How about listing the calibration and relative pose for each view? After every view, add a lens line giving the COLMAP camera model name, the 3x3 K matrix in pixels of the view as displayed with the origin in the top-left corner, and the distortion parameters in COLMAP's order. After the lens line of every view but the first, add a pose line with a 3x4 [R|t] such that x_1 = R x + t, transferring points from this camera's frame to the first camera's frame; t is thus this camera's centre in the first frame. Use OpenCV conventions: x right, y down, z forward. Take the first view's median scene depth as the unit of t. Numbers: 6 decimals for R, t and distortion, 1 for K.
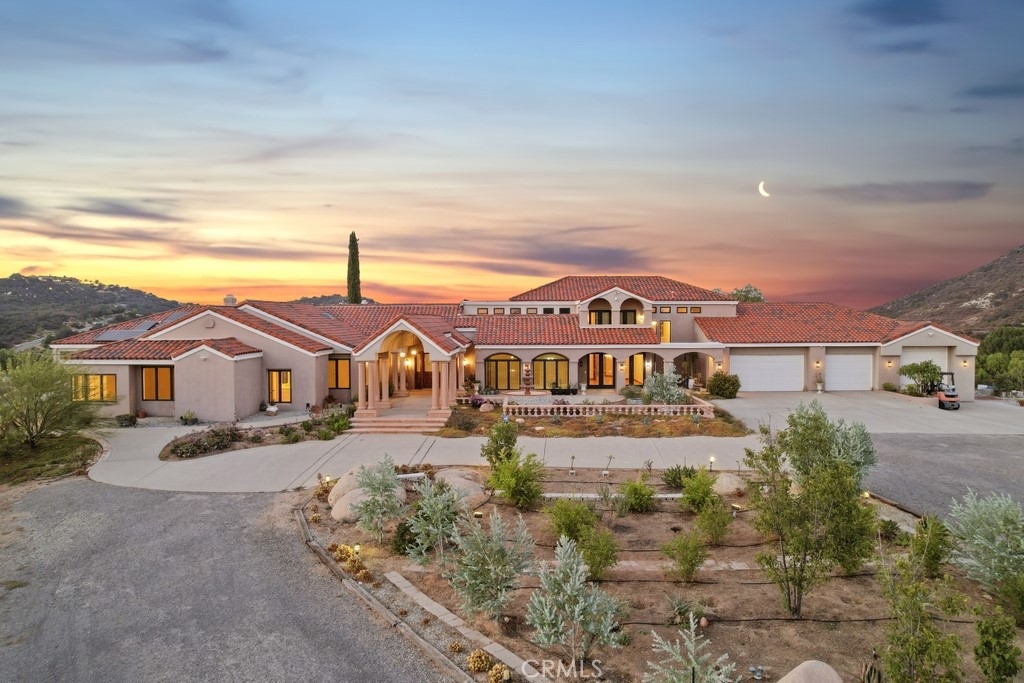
lens RADIAL K [[679.1, 0, 512.0], [0, 679.1, 341.5], [0, 0, 1]] dist [-0.014826, -0.002532]
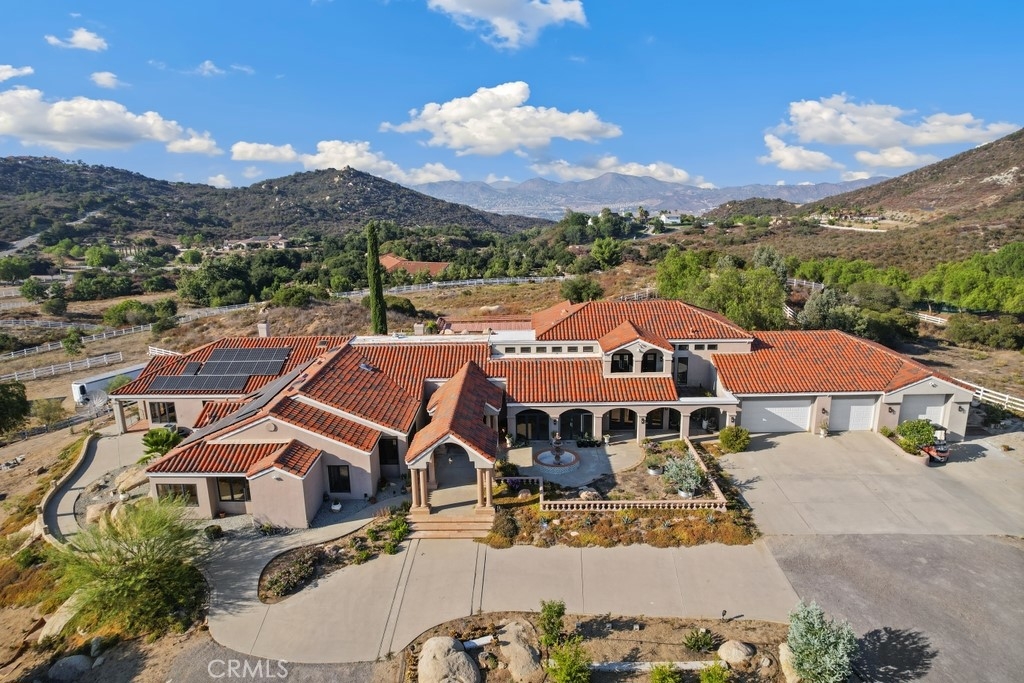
lens RADIAL K [[681.3, 0, 511.9], [0, 681.3, 375.7], [0, 0, 1]] dist [-0.015901, 0.004540]
pose [[0.999879, -0.015009, -0.004162, -0.044645], [0.015574, 0.967723, 0.251534, -0.334846], [0.000252, -0.251569, 0.967839, -0.040426]]
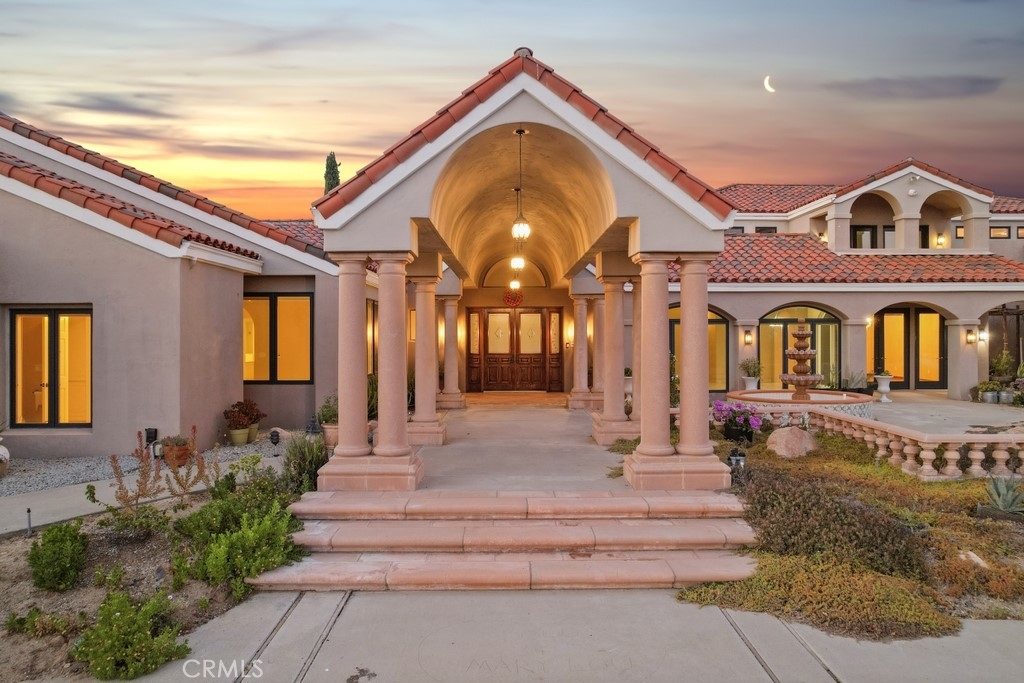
lens RADIAL K [[679.1, 0, 512.0], [0, 679.1, 341.5], [0, 0, 1]] dist [-0.014826, -0.002532]
pose [[0.999652, 0.000627, 0.026369, -0.143683], [0.000011, 0.999707, -0.024221, 0.054820], [-0.026377, 0.024213, 0.999359, 0.637161]]
